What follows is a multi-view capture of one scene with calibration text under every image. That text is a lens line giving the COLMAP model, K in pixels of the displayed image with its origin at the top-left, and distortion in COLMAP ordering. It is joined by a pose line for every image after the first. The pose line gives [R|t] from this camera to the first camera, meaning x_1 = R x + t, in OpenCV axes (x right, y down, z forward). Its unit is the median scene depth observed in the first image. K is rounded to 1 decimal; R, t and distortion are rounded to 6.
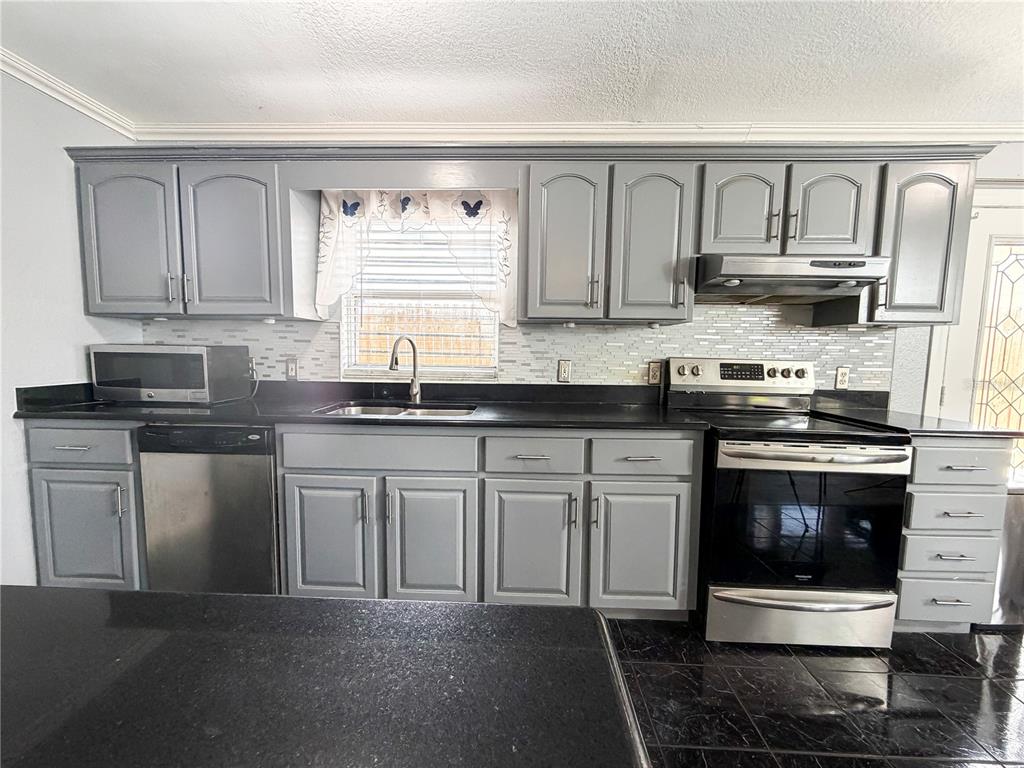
lens RADIAL K [[415.3, 0, 514.2], [0, 415.3, 387.9], [0, 0, 1]] dist [0.000525, 0.000278]
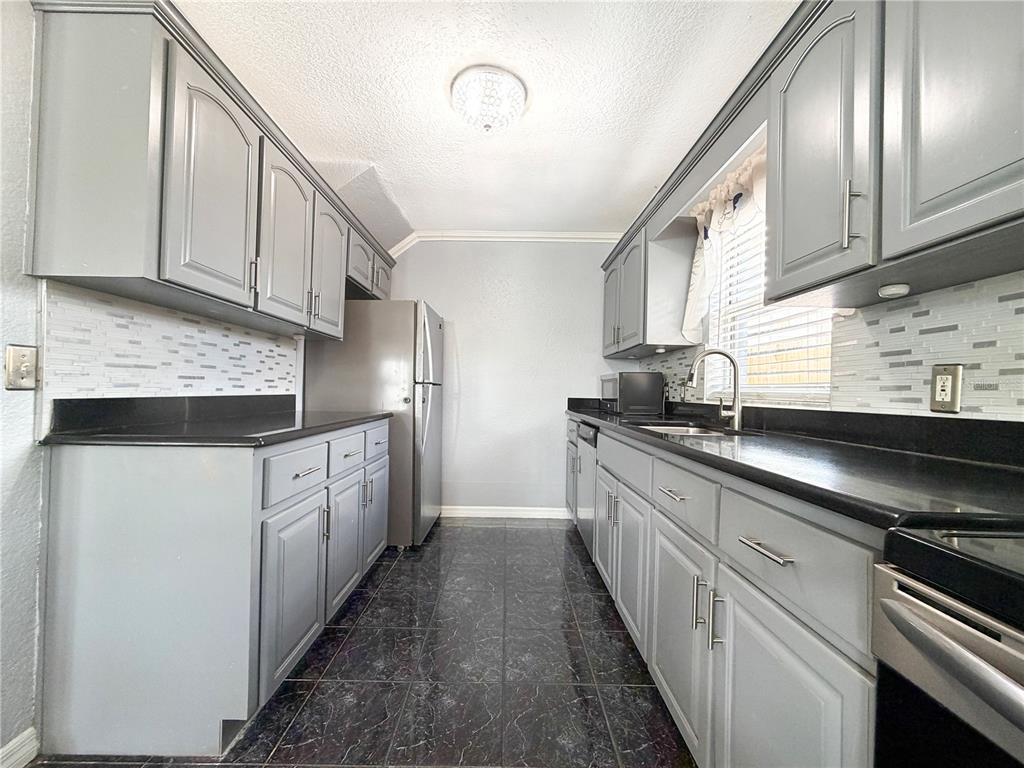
lens RADIAL K [[409.0, 0, 512.0], [0, 409.0, 384.0], [0, 0, 1]] dist [0.000367, 0.000094]
pose [[0.043531, -0.027646, -0.998669, 0.558572], [-0.097635, 0.994714, -0.031792, 0.015570], [0.994270, 0.098889, 0.040602, 0.515959]]
